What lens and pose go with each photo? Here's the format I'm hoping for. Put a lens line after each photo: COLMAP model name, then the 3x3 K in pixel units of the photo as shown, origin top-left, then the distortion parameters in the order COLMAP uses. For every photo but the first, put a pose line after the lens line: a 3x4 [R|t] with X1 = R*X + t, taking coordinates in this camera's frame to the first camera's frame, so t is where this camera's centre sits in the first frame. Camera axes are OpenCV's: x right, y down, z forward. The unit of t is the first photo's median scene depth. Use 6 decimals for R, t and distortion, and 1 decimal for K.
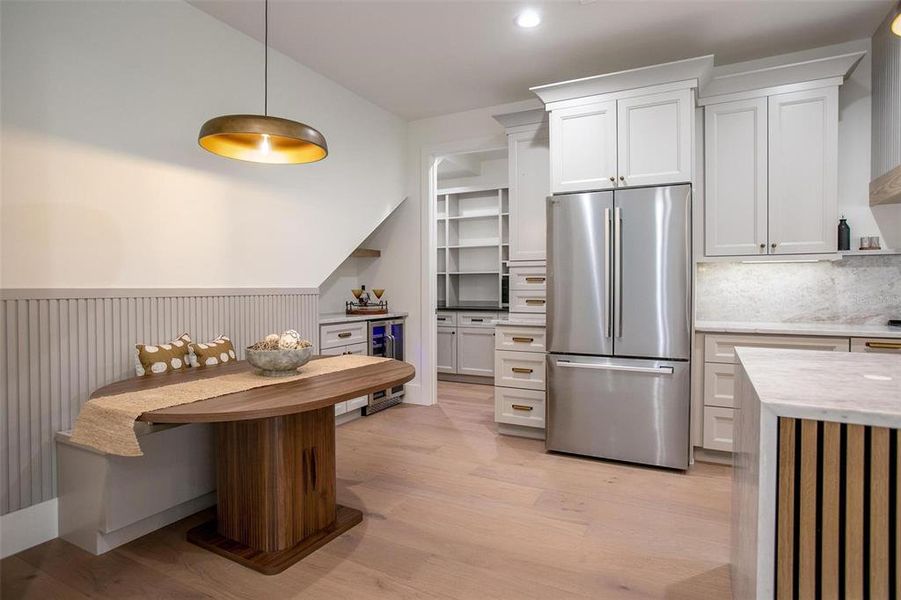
lens RADIAL K [[464.5, 0, 454.2], [0, 464.5, 291.7], [0, 0, 1]] dist [-0.031851, 0.011229]
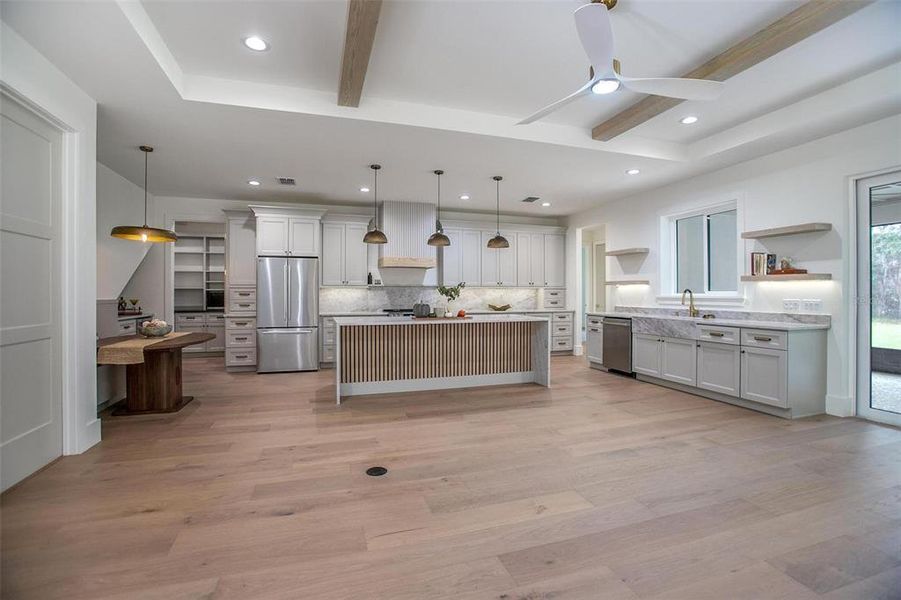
lens RADIAL K [[416.2, 0, 448.4], [0, 416.2, 292.6], [0, 0, 1]] dist [-0.002622, 0.000041]
pose [[0.689016, 0.004459, 0.724733, -0.581017], [0.004468, 0.999936, -0.010400, -0.012239], [-0.724733, 0.010404, 0.688952, -0.977040]]
